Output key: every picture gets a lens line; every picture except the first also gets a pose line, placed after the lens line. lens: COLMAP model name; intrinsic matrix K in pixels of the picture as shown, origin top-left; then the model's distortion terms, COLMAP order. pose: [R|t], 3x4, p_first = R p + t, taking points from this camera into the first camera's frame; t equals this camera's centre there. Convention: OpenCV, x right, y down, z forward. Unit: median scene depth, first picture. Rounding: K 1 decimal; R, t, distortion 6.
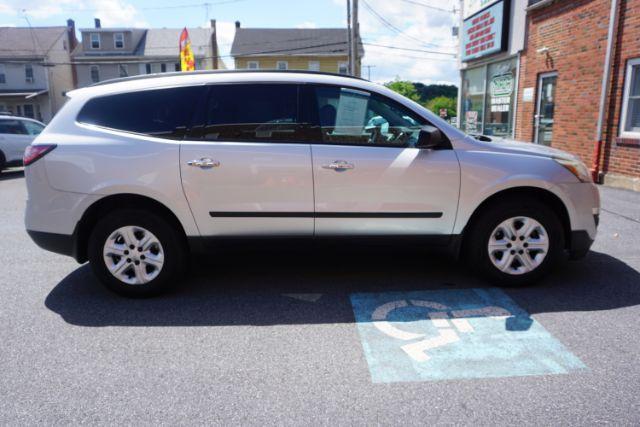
lens RADIAL K [[451.1, 0, 340.1], [0, 451.1, 209.5], [0, 0, 1]] dist [-0.035566, 0.017129]
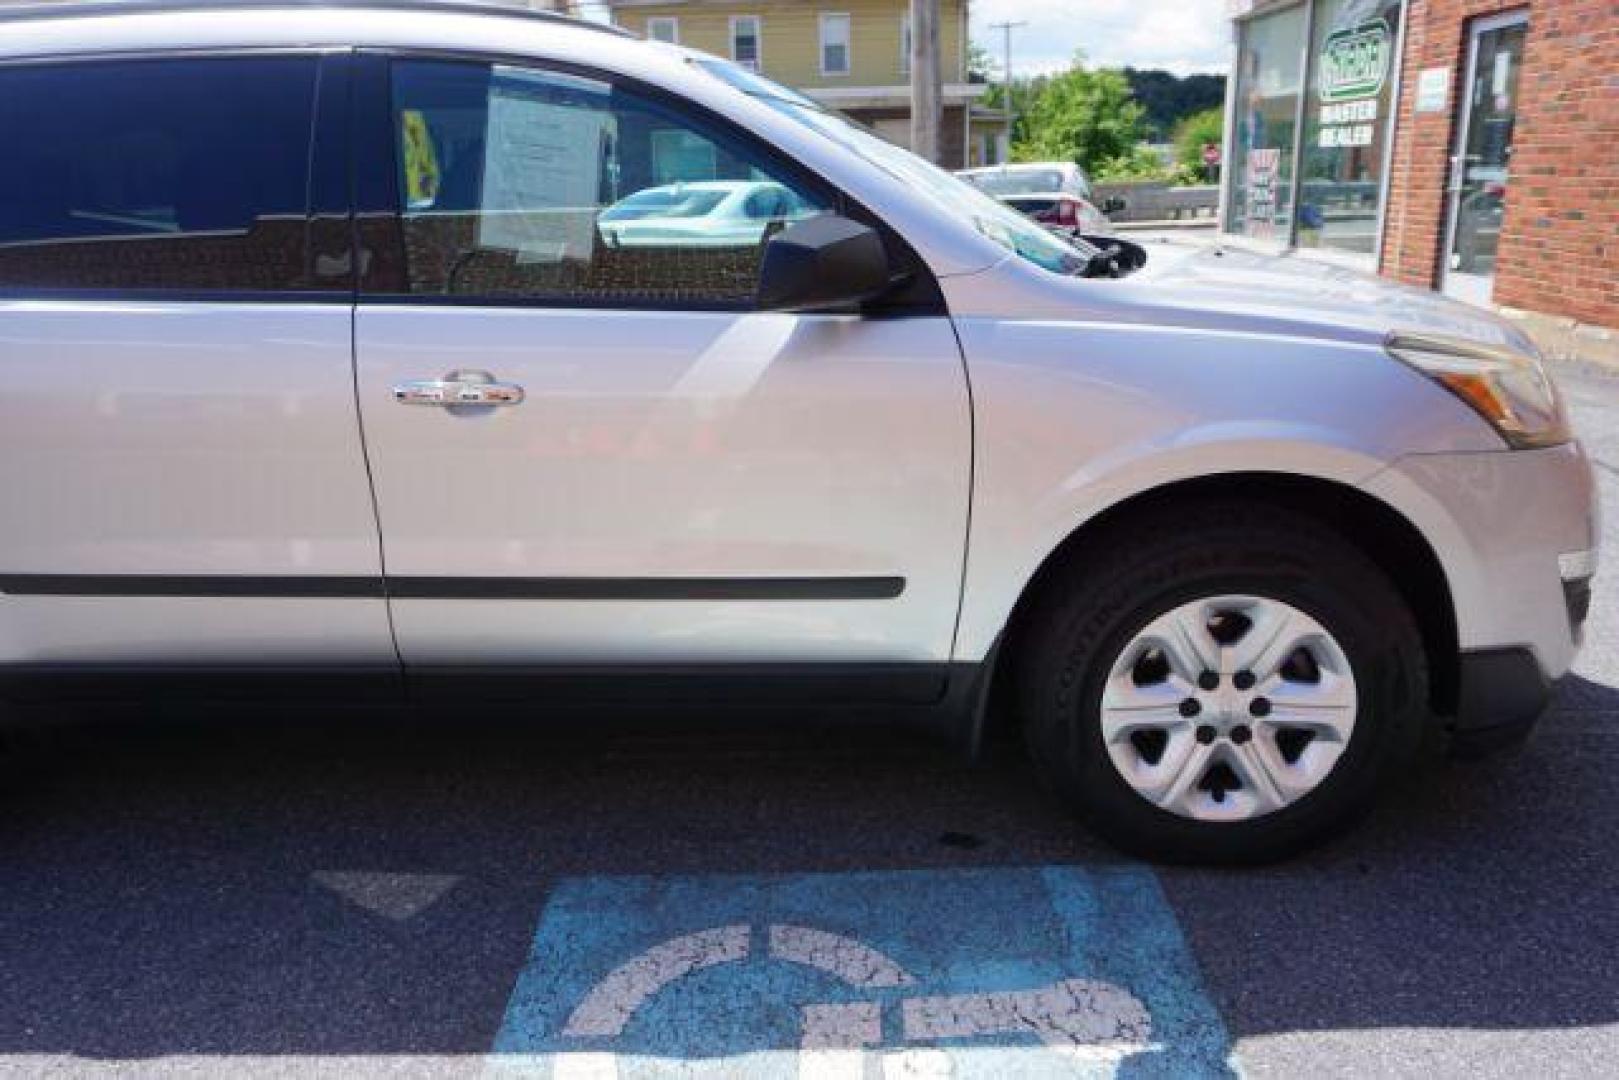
lens RADIAL K [[1233.3, 0, 801.4], [0, 1233.3, 548.3], [0, 0, 1]] dist [-0.004280, 0.003703]
pose [[0.996763, 0.004172, -0.080293, 0.217128], [0.003208, 0.995795, 0.091558, -0.068281], [0.080338, -0.091519, 0.992557, 0.320625]]
